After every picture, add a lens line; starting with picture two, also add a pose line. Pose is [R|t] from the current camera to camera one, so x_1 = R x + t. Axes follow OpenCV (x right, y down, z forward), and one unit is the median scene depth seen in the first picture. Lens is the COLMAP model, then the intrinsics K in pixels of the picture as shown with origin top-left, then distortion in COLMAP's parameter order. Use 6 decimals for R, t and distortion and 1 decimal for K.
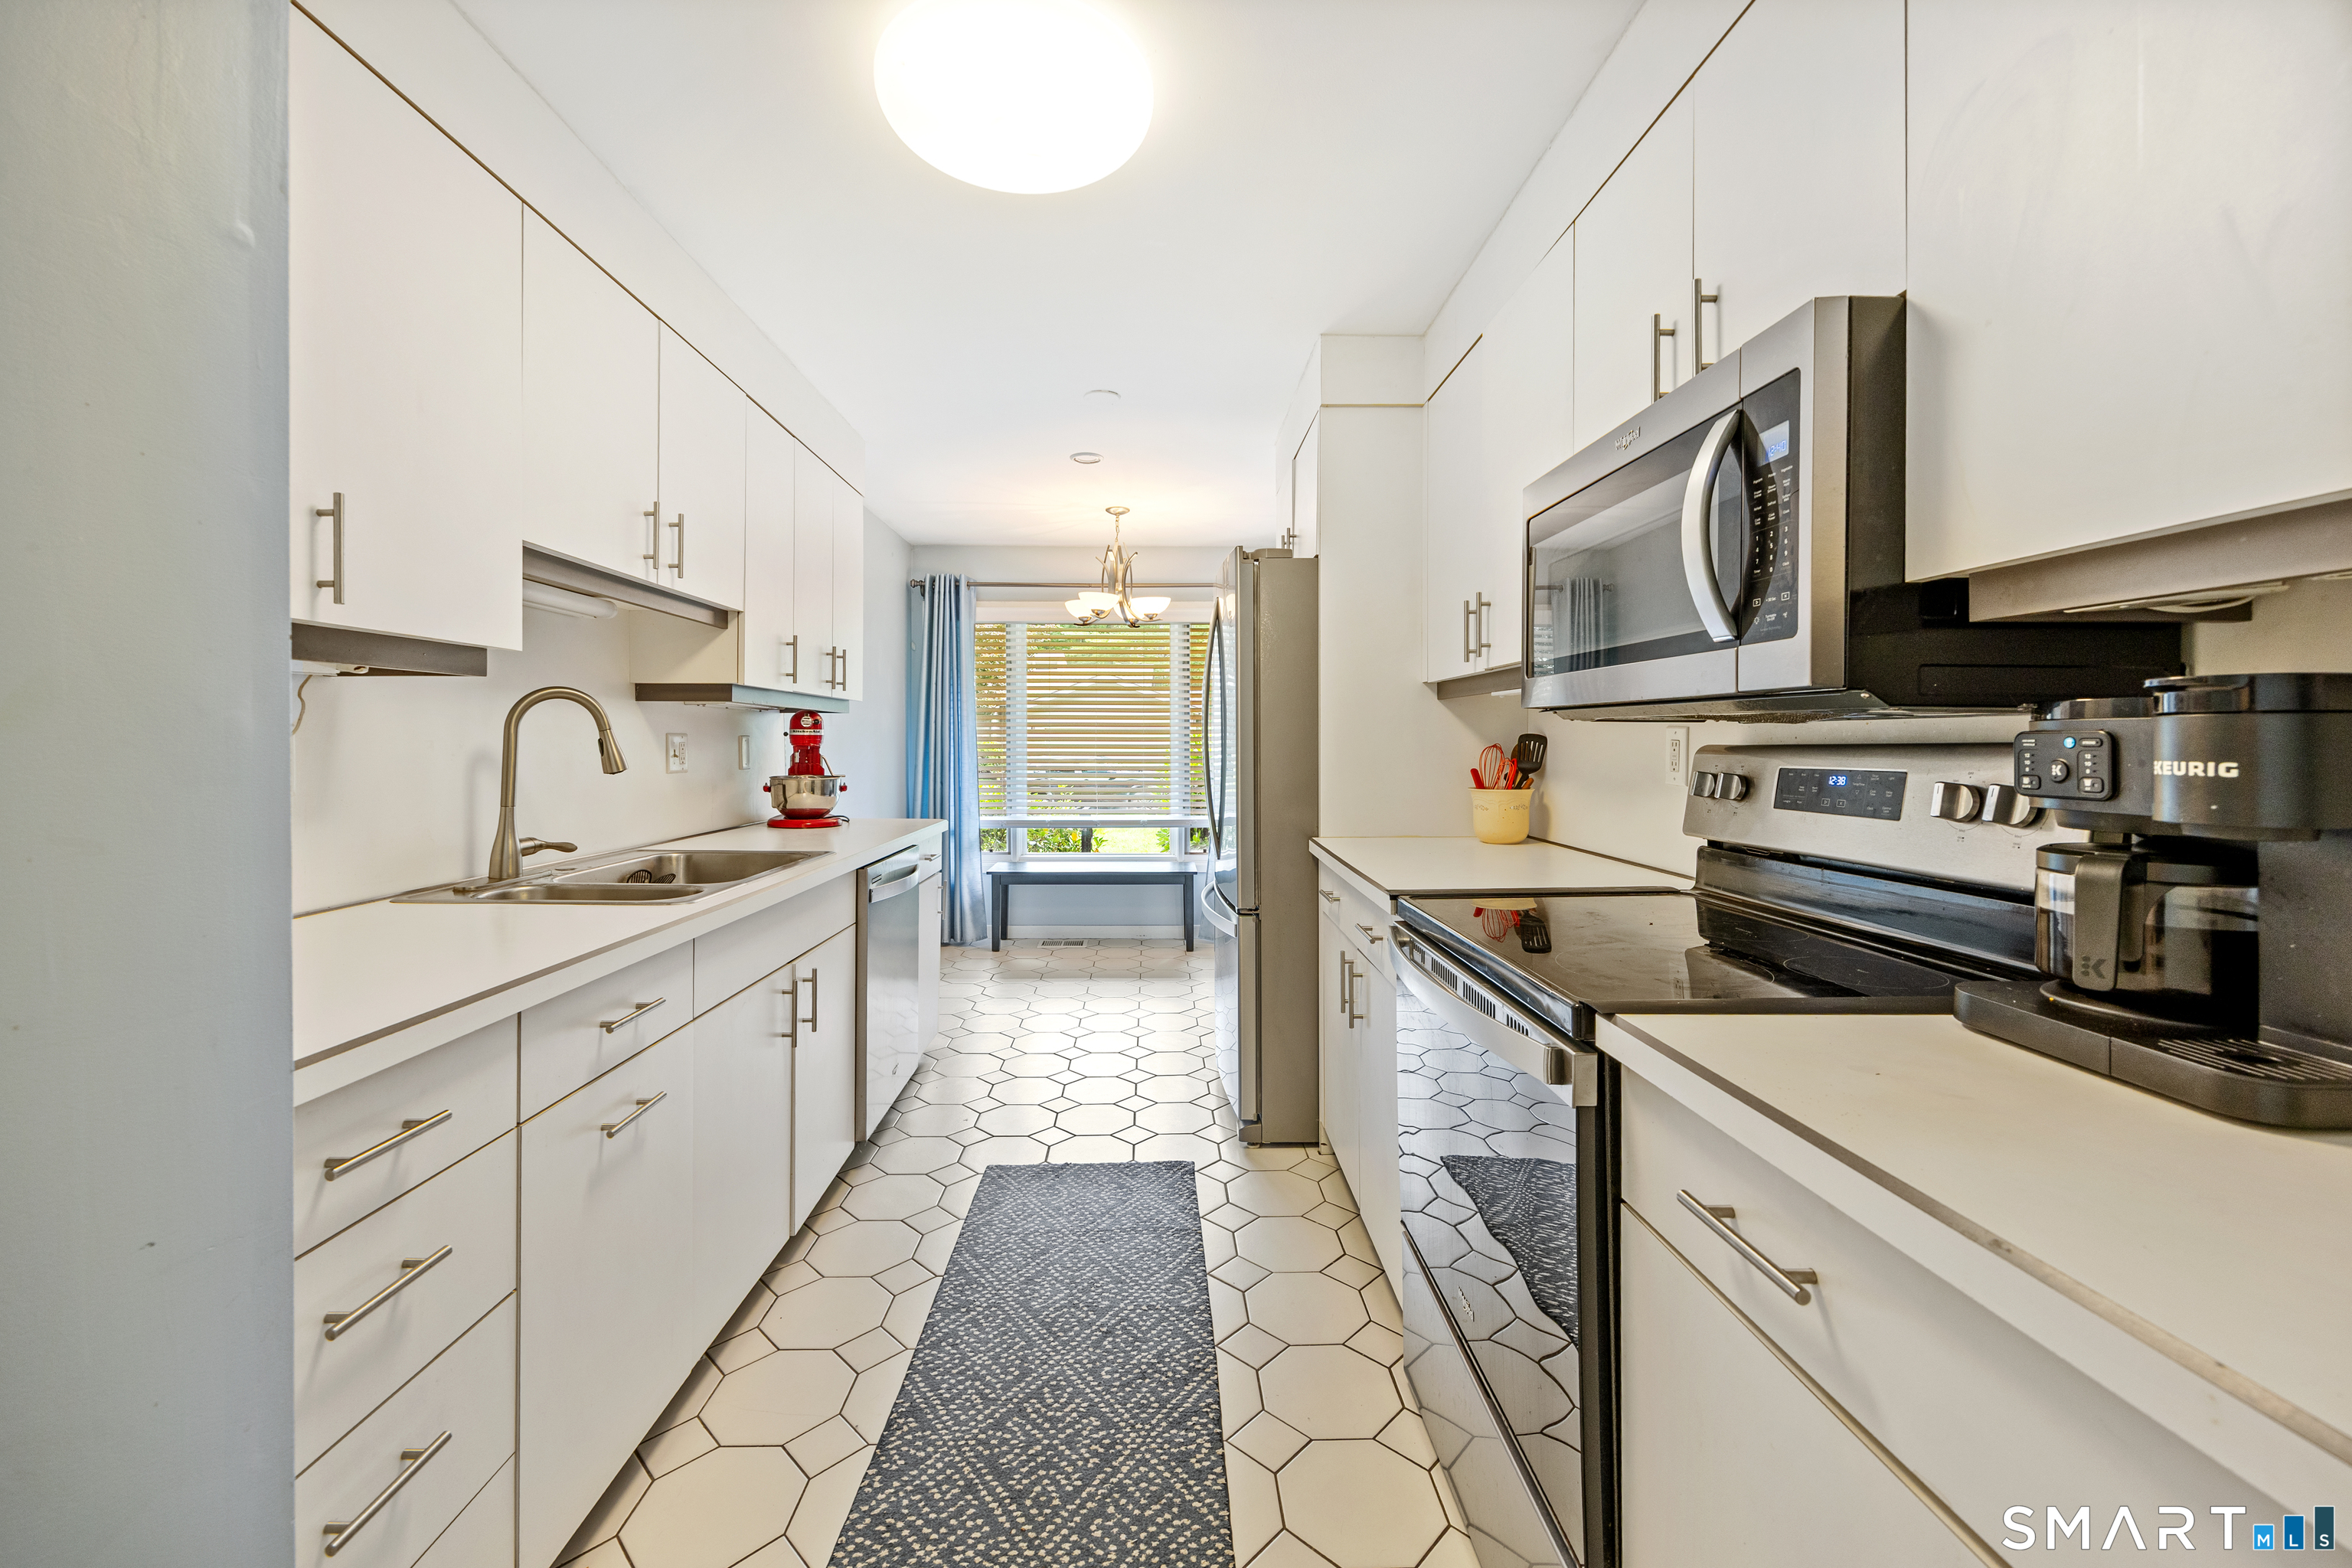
lens RADIAL K [[933.6, 0, 1175.2], [0, 933.6, 734.6], [0, 0, 1]] dist [-0.000218, 0.000046]
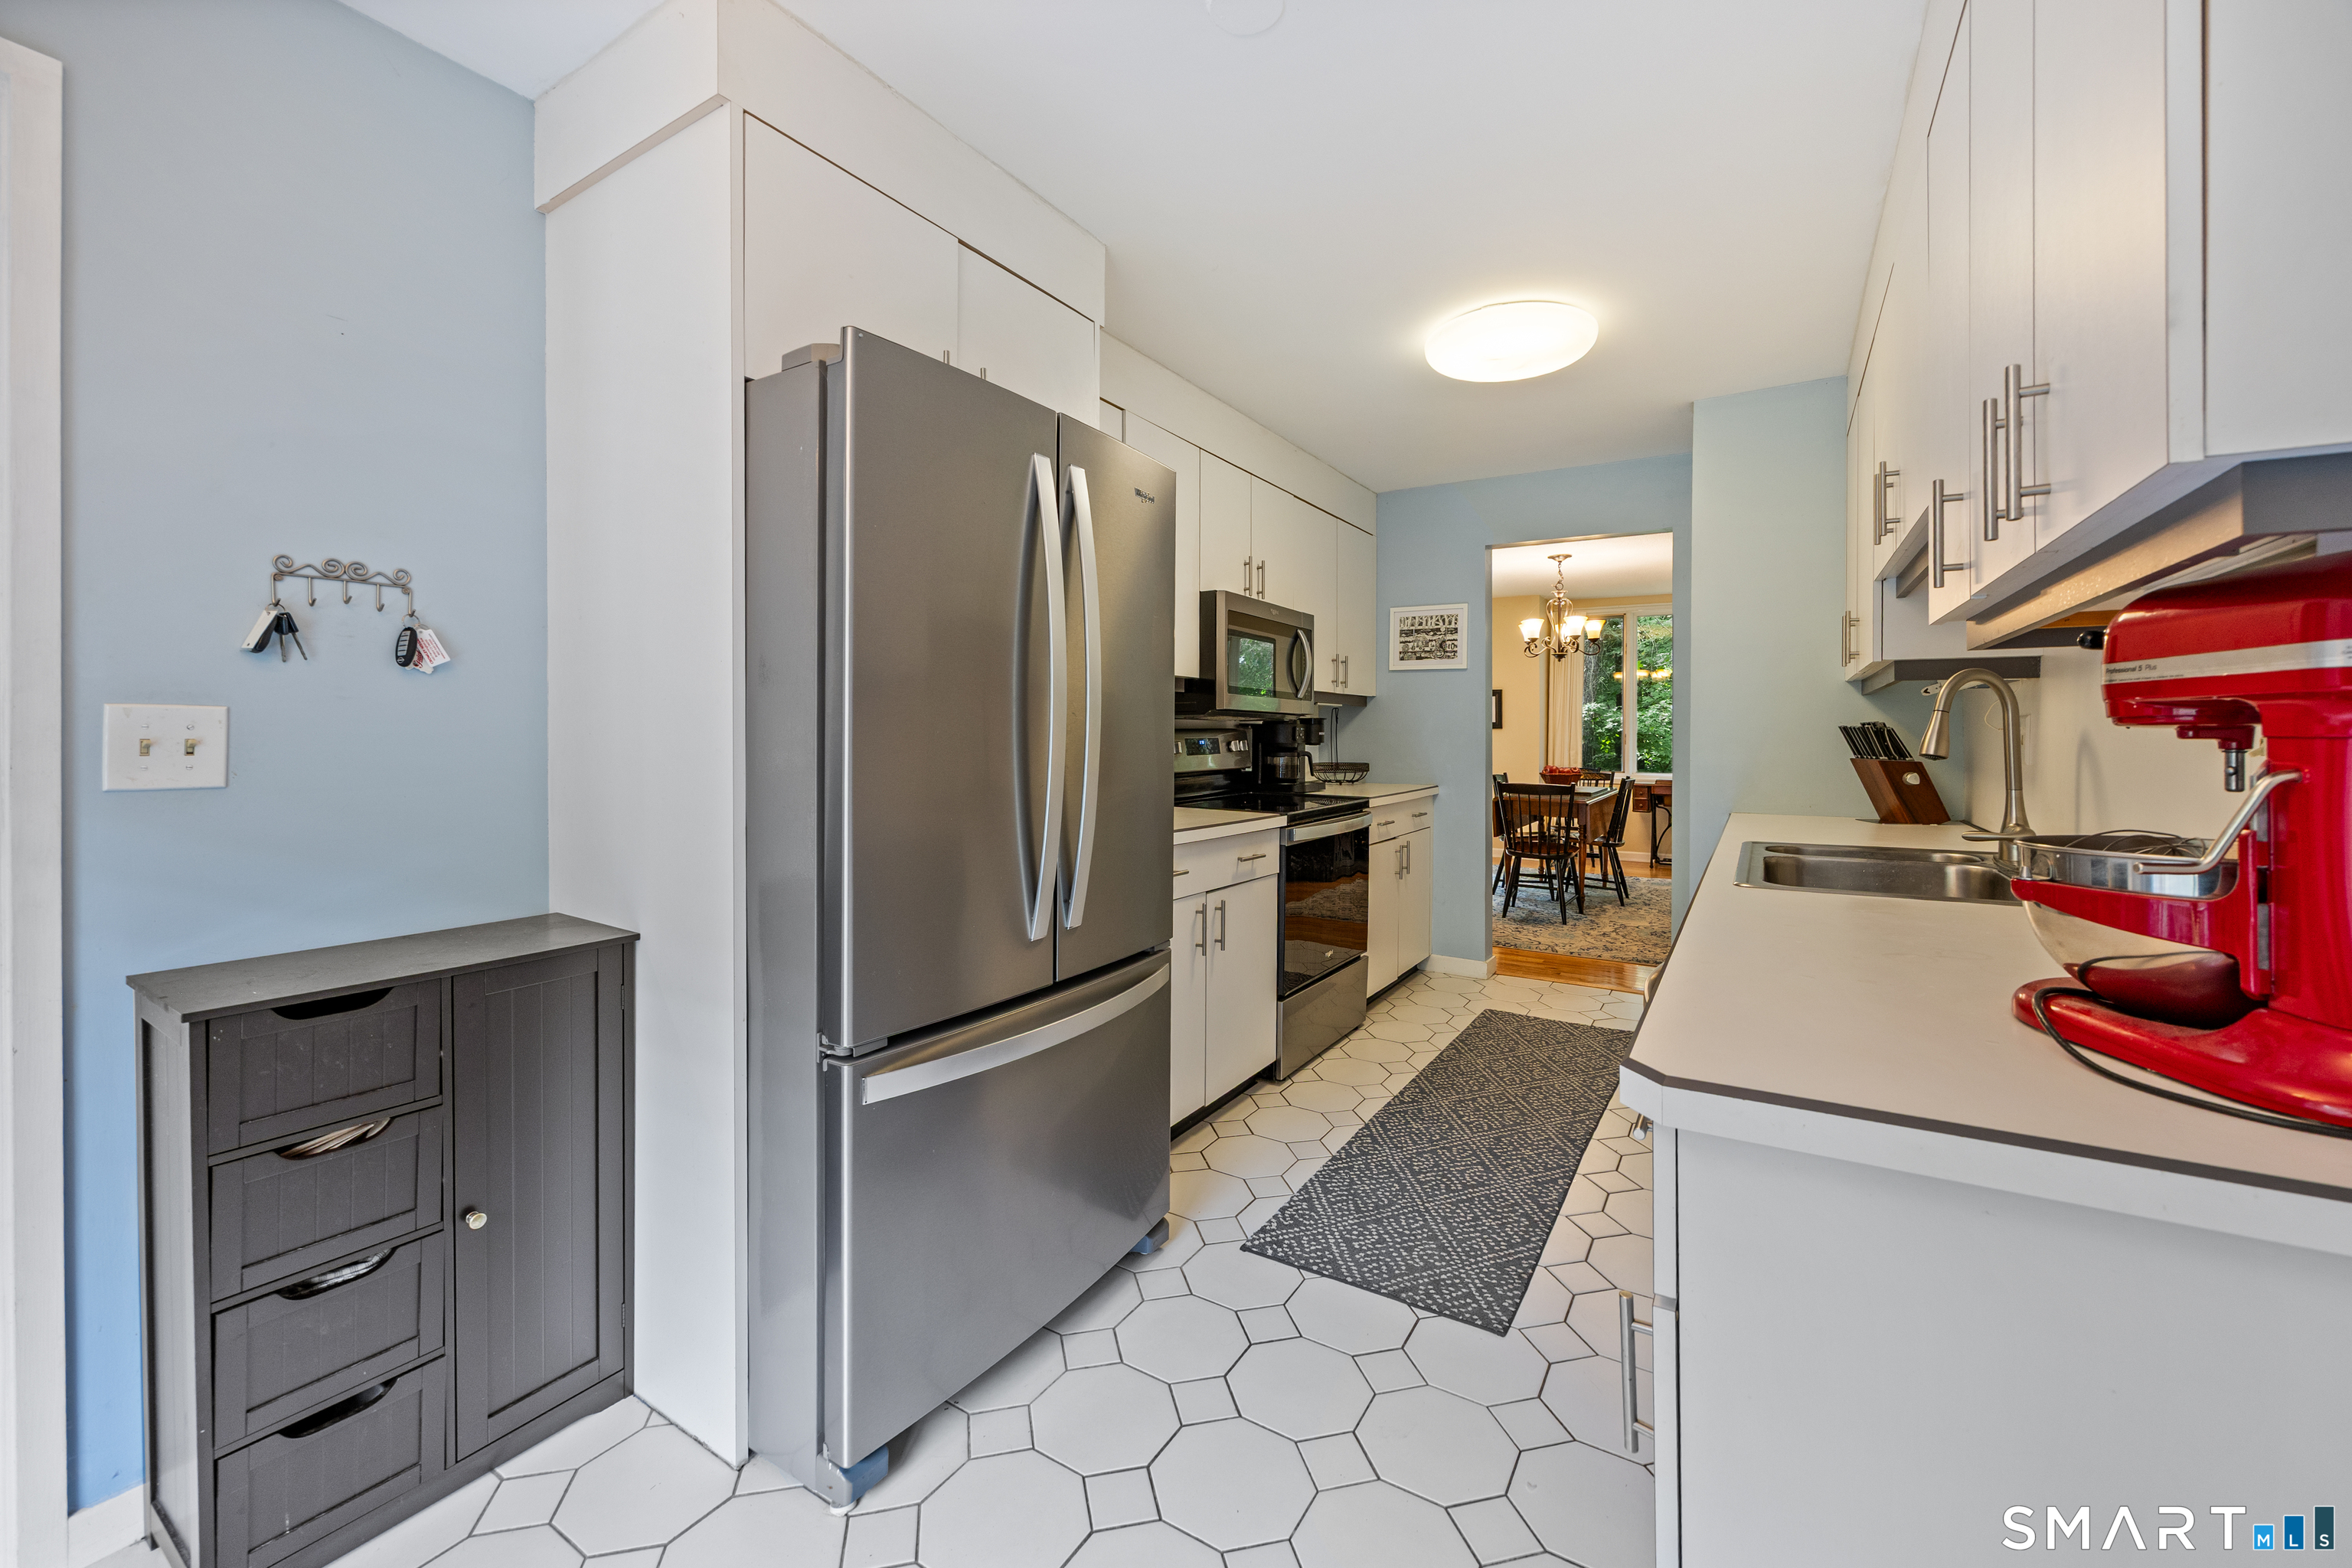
lens RADIAL K [[933.6, 0, 1175.2], [0, 933.6, 734.6], [0, 0, 1]] dist [-0.000218, 0.000046]
pose [[-0.828201, 0.001664, 0.560429, -0.512146], [0.000690, 0.999998, -0.001950, 0.022413], [-0.560431, -0.001228, -0.828200, 2.256788]]
